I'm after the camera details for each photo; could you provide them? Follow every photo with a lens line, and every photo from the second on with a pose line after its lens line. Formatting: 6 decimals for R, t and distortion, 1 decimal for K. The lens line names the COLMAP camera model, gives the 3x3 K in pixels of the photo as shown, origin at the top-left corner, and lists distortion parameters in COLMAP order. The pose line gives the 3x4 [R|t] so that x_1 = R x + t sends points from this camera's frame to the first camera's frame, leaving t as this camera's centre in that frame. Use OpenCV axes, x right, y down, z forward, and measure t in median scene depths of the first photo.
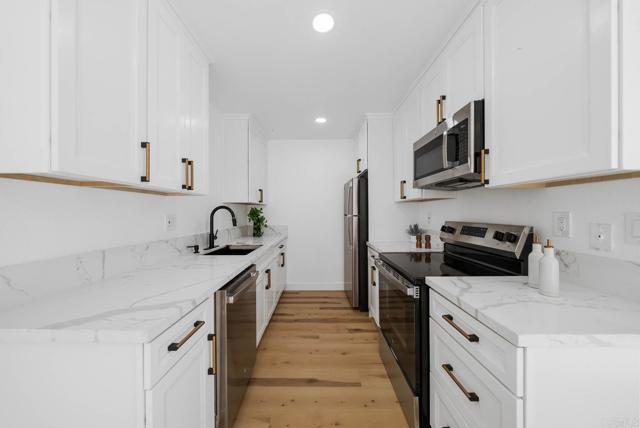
lens RADIAL K [[224.8, 0, 320.0], [0, 224.8, 214.0], [0, 0, 1]] dist [-0.000411, -0.000053]
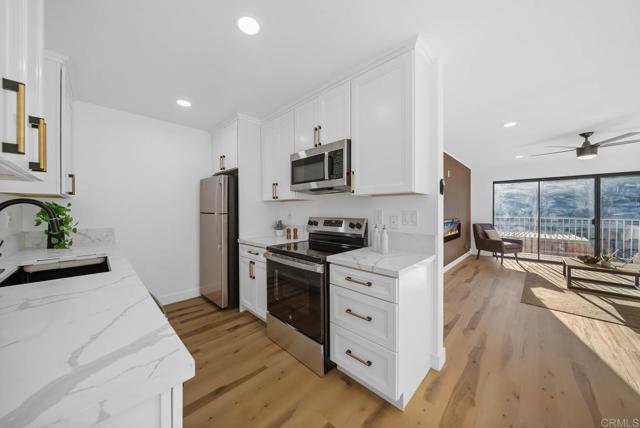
lens RADIAL K [[221.9, 0, 320.8], [0, 221.9, 210.9], [0, 0, 1]] dist [0.000031, -0.000057]
pose [[0.687078, -0.000854, 0.726583, -0.369049], [0.002916, 0.999994, -0.001582, -0.002224], [-0.726577, 0.003206, 0.687077, 0.048892]]
